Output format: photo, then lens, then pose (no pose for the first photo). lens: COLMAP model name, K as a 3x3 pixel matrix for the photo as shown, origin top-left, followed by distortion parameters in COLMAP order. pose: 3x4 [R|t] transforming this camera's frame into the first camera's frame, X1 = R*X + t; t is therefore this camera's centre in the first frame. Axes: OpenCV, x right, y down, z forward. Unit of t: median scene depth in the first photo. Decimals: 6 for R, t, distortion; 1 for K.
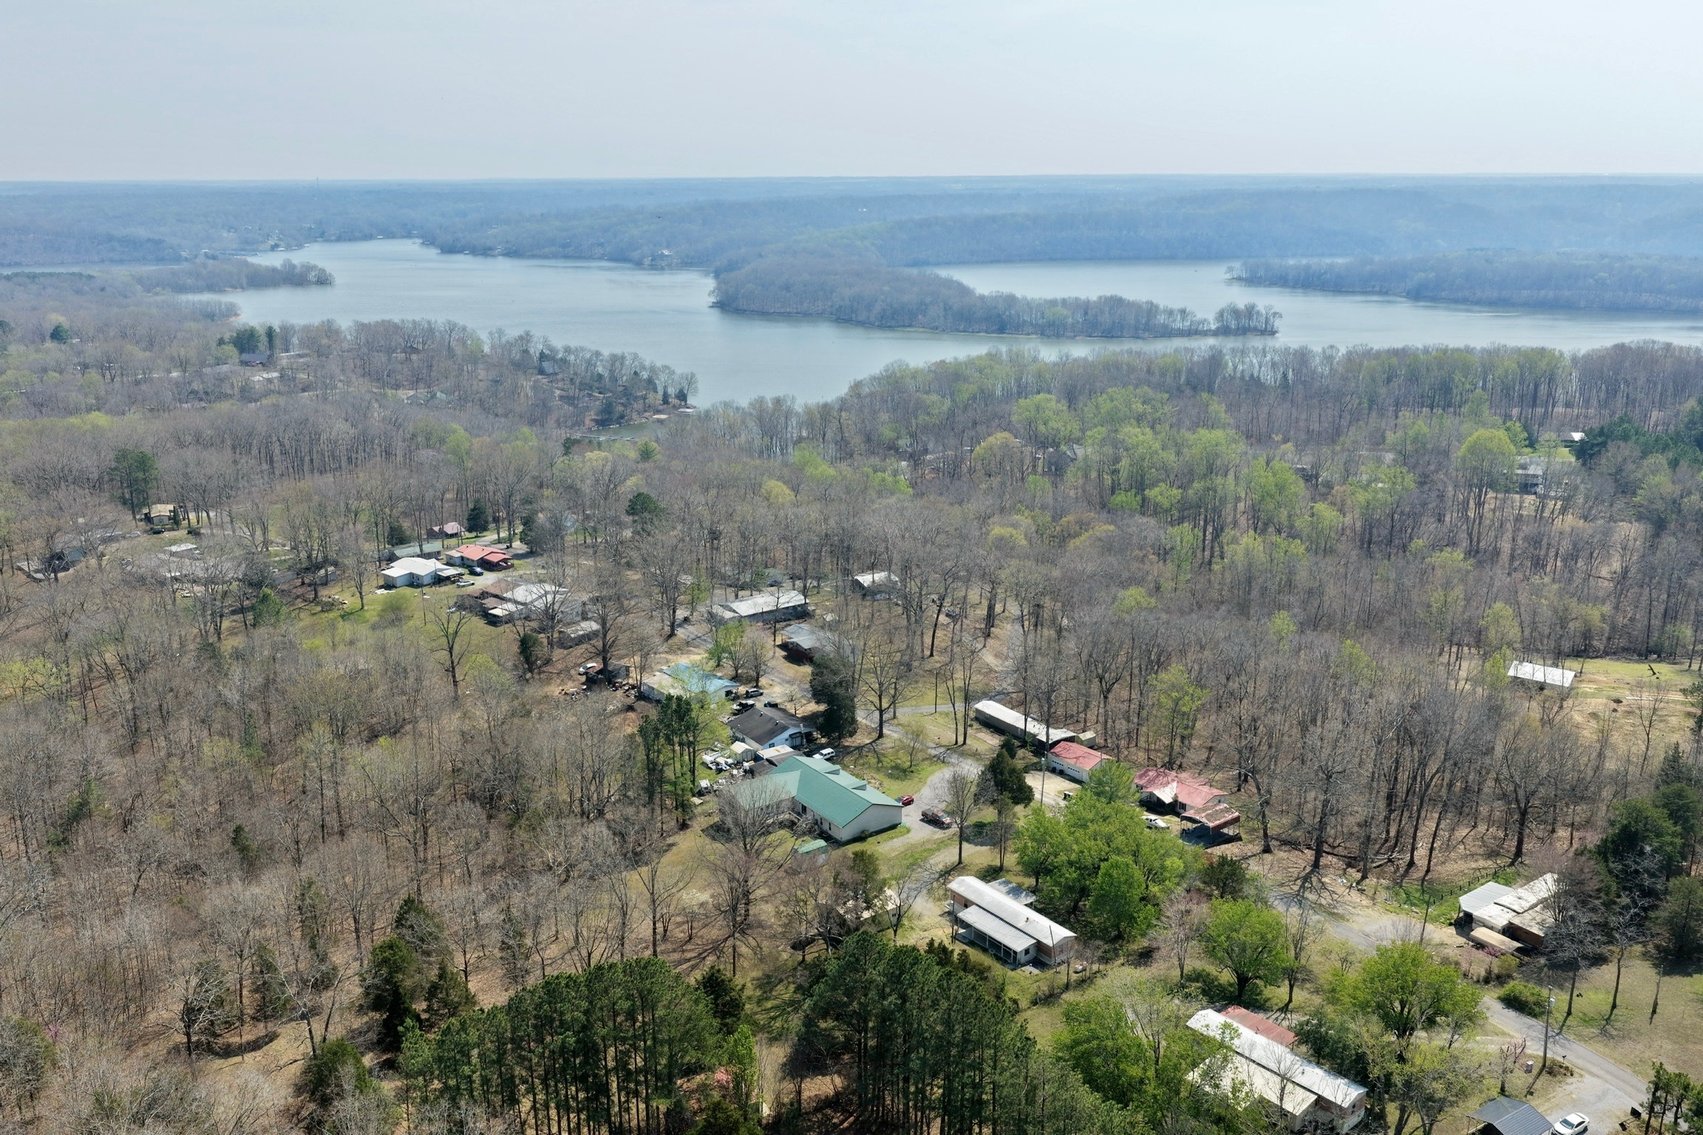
lens RADIAL K [[1412.4, 0, 851.5], [0, 1412.4, 567.5], [0, 0, 1]] dist [-0.016541, 0.037994]
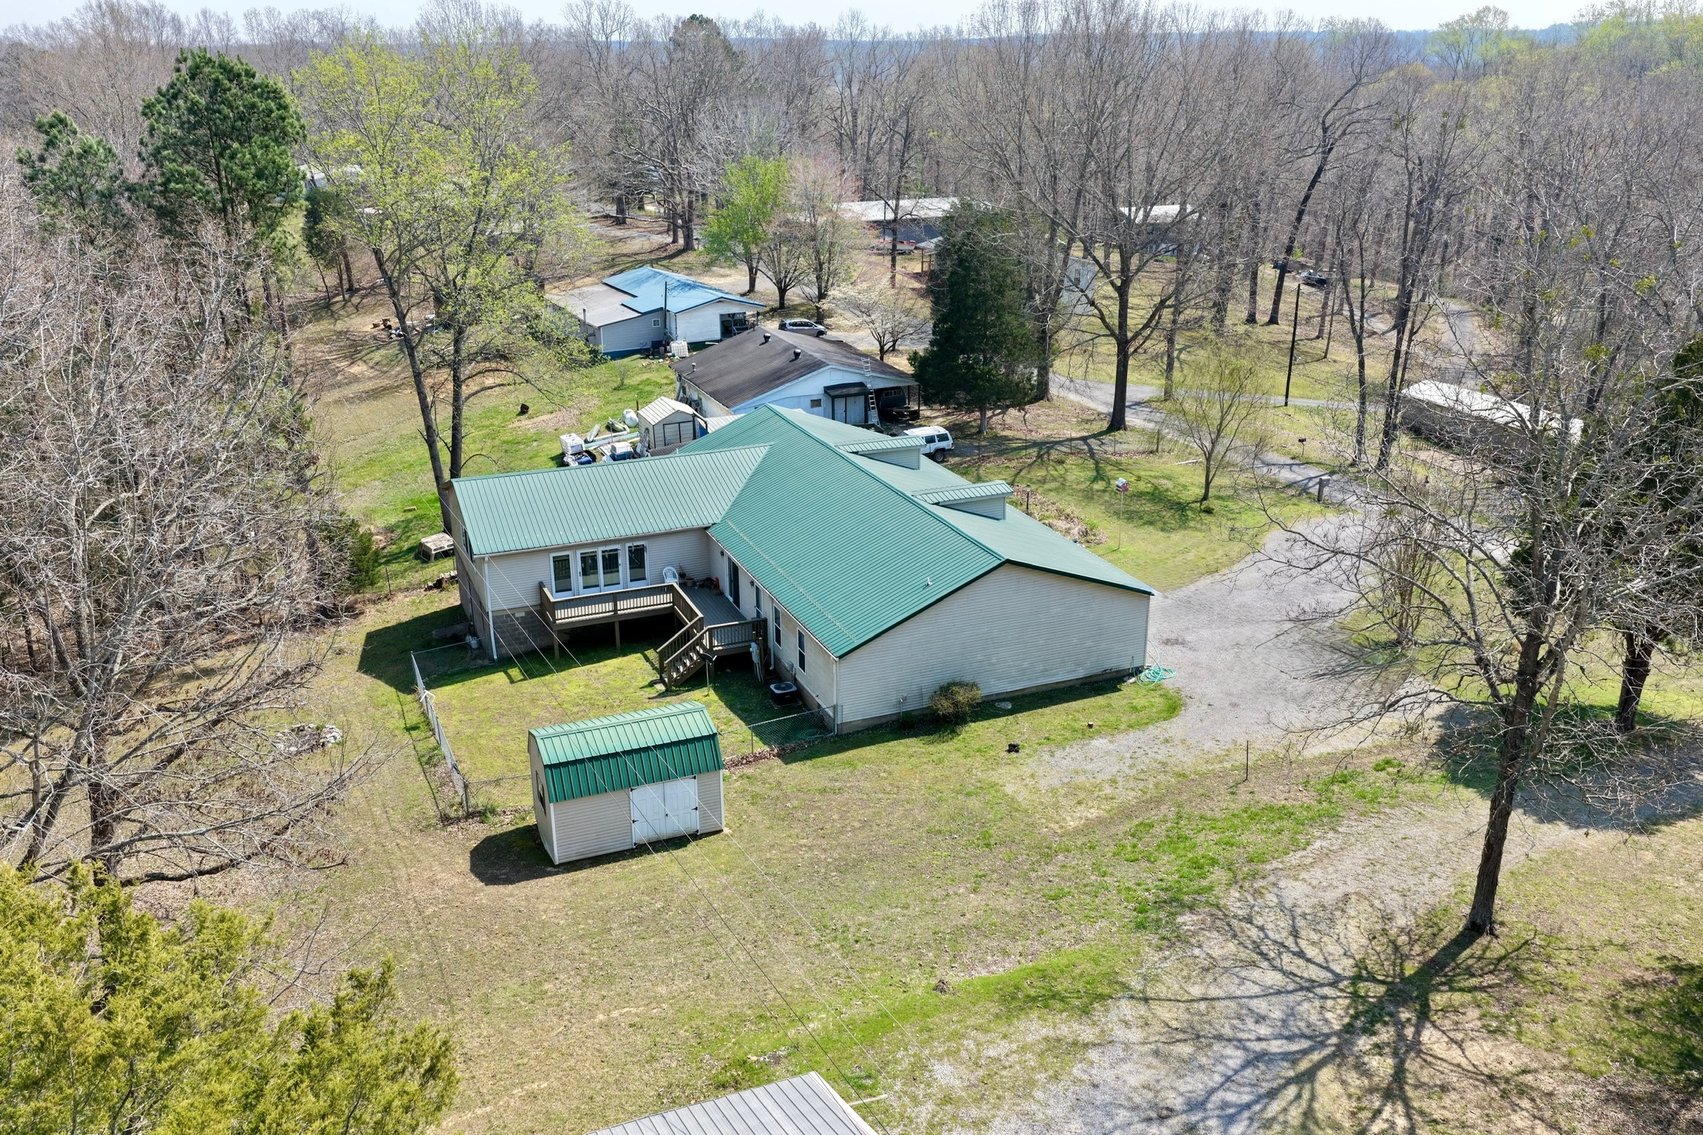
lens RADIAL K [[1412.4, 0, 851.5], [0, 1412.4, 567.5], [0, 0, 1]] dist [-0.016541, 0.037994]
pose [[0.976167, 0.078460, -0.202343, 0.010451], [-0.062460, 0.994482, 0.084289, 0.045674], [0.207840, -0.069642, 0.975681, 0.237700]]
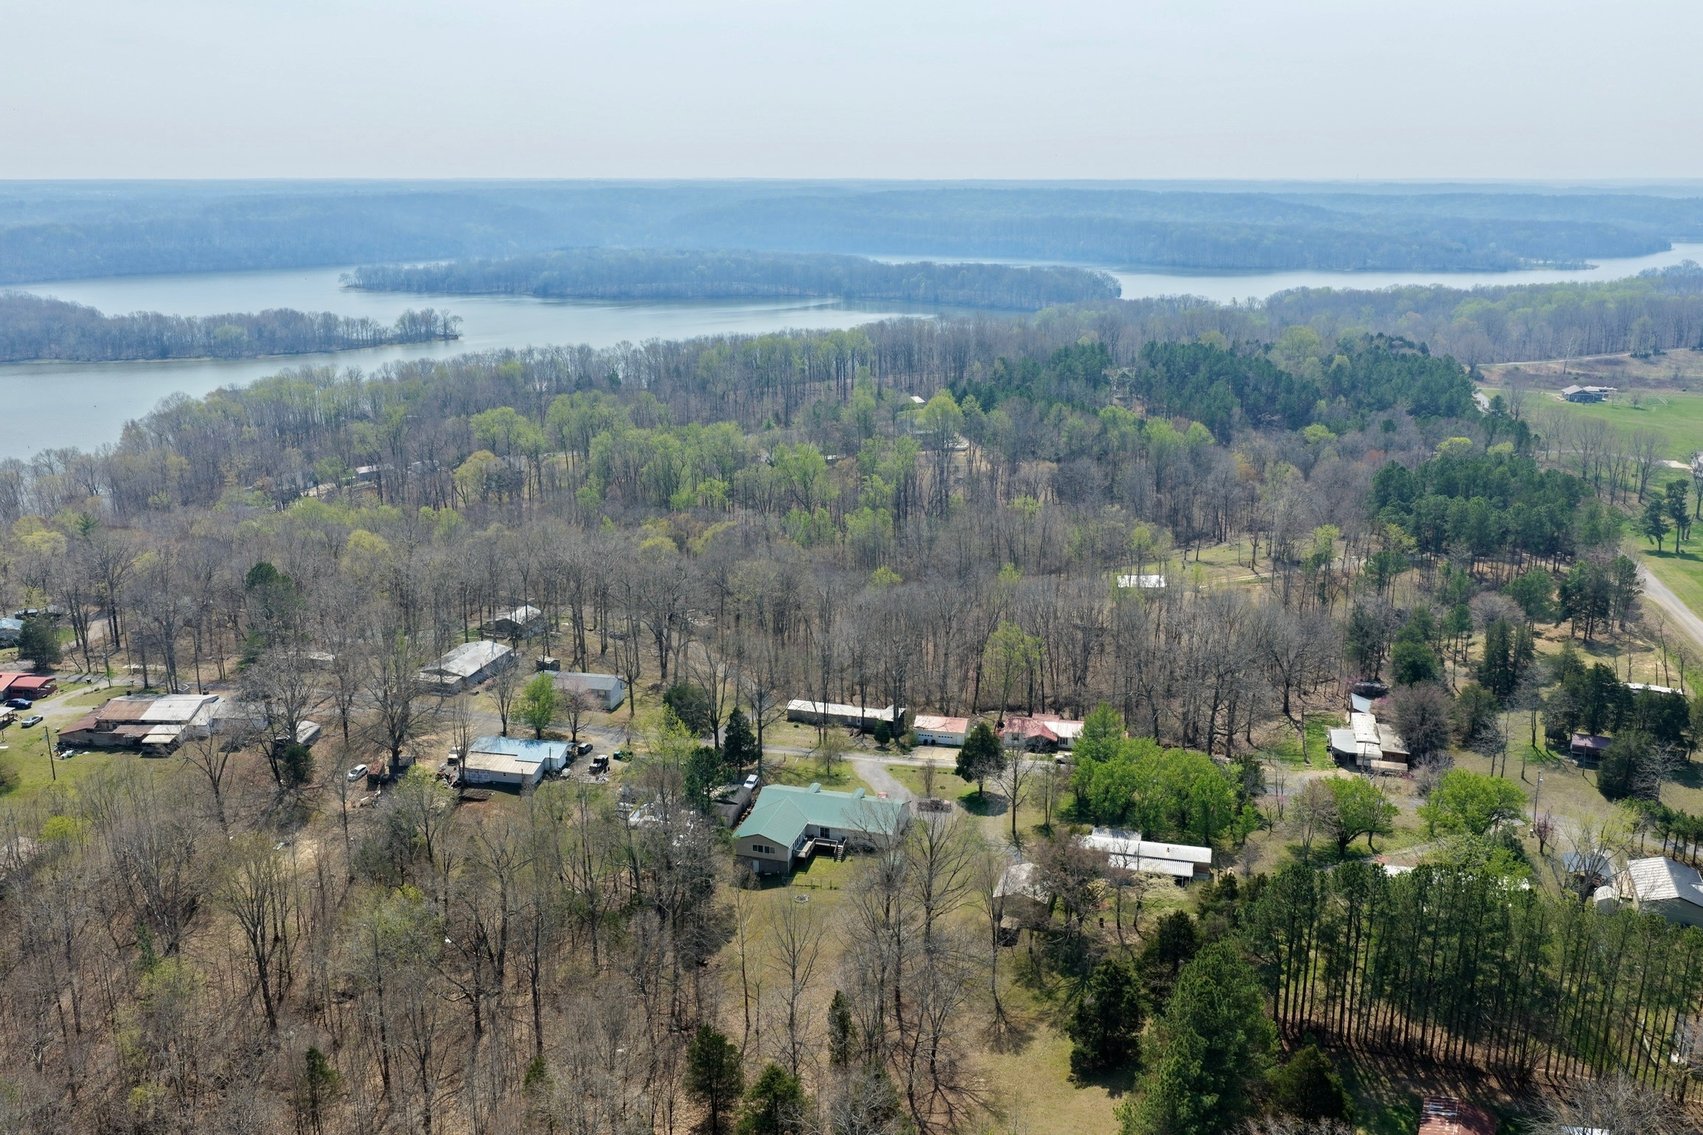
lens RADIAL K [[1412.4, 0, 851.5], [0, 1412.4, 567.5], [0, 0, 1]] dist [-0.016541, 0.037994]
pose [[0.789257, -0.164039, 0.591747, -0.171066], [0.165854, 0.984790, 0.051783, -0.016900], [-0.591241, 0.057273, 0.804459, 0.058652]]
